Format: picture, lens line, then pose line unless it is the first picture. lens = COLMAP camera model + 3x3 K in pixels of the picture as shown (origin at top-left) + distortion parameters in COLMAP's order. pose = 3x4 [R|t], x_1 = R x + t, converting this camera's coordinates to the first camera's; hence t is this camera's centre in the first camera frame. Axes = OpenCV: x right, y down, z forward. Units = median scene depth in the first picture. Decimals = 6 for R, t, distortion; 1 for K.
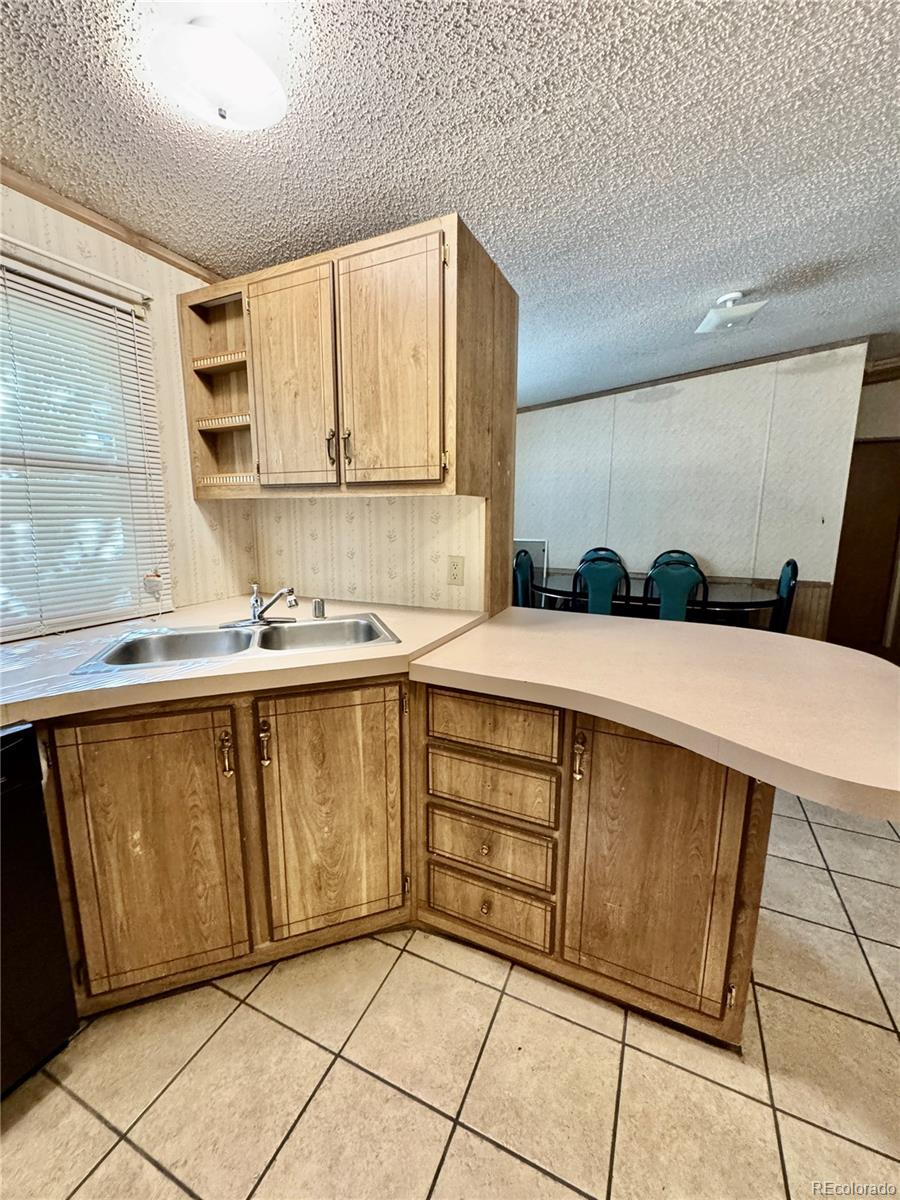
lens RADIAL K [[483.0, 0, 451.7], [0, 483.0, 598.9], [0, 0, 1]] dist [-0.003140, 0.000435]
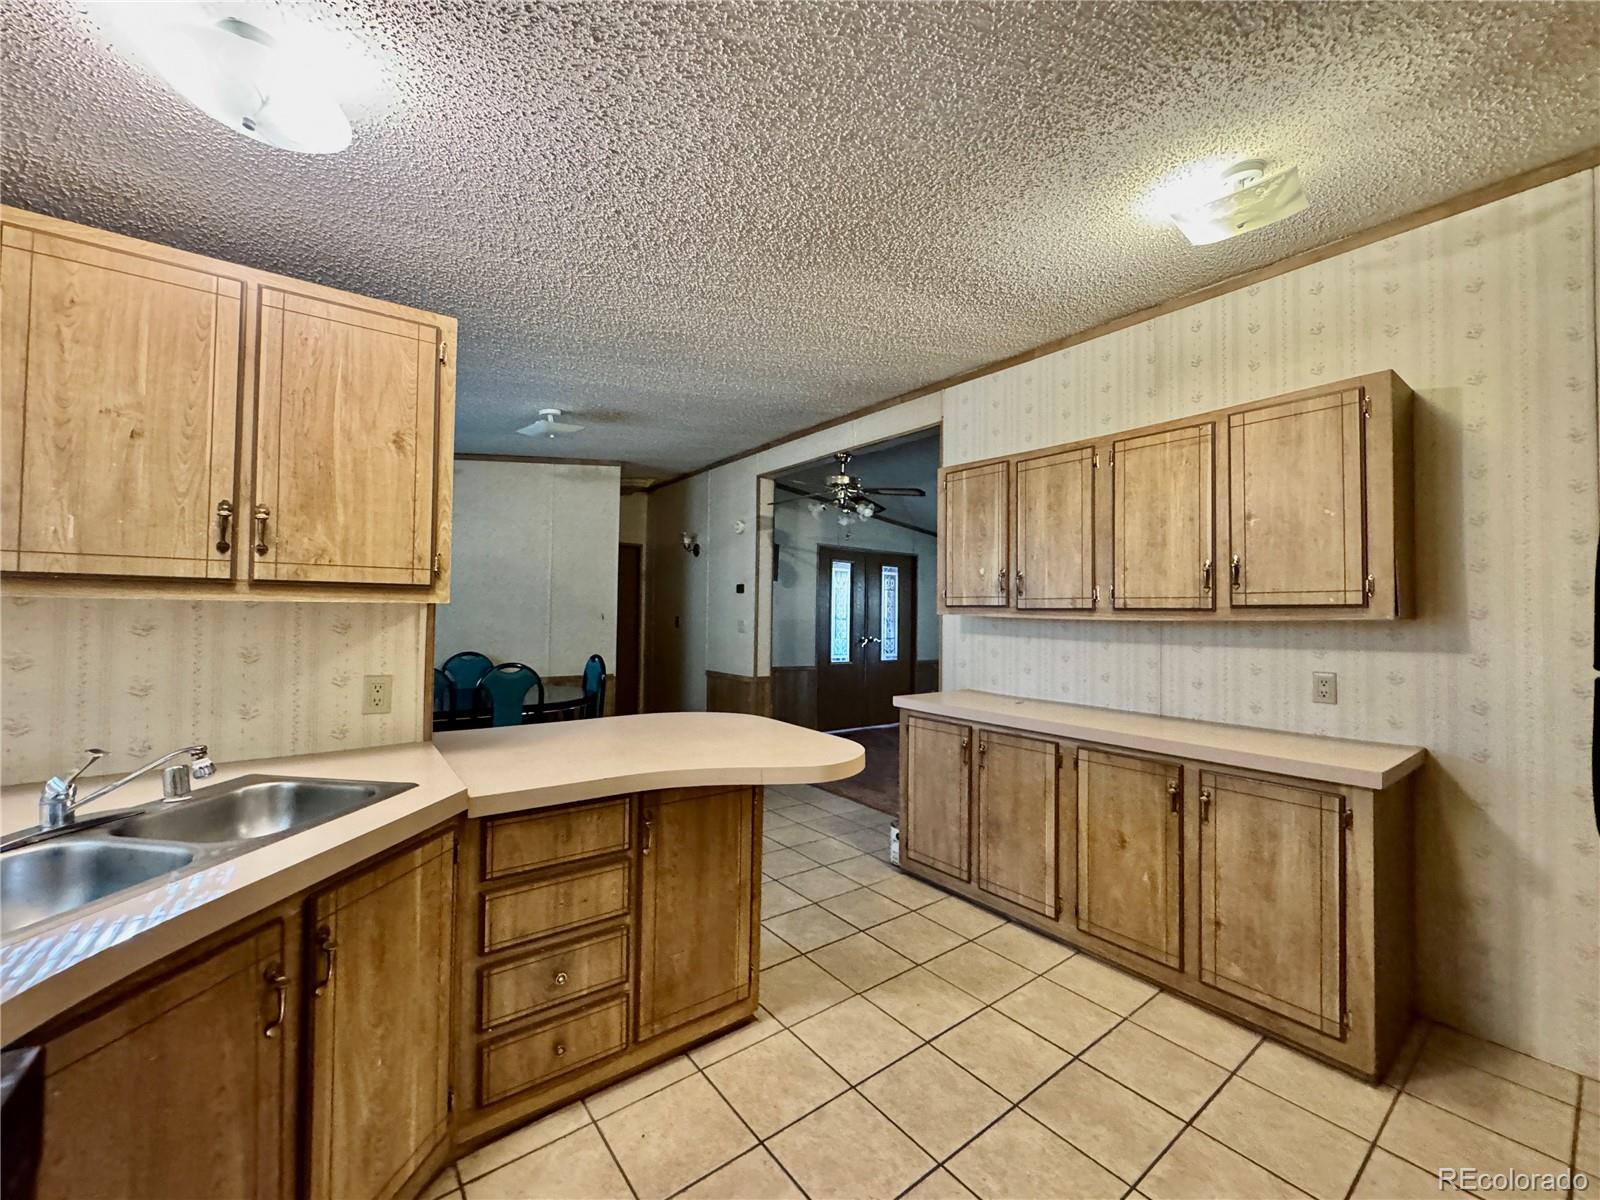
lens RADIAL K [[644.0, 0, 798.0], [0, 644.0, 599.0], [0, 0, 1]] dist [-0.003140, 0.000435]
pose [[0.464647, 0.017783, 0.885318, -0.811350], [0.137566, 0.986210, -0.092009, -0.031316], [-0.874745, 0.164541, 0.455793, -0.098678]]
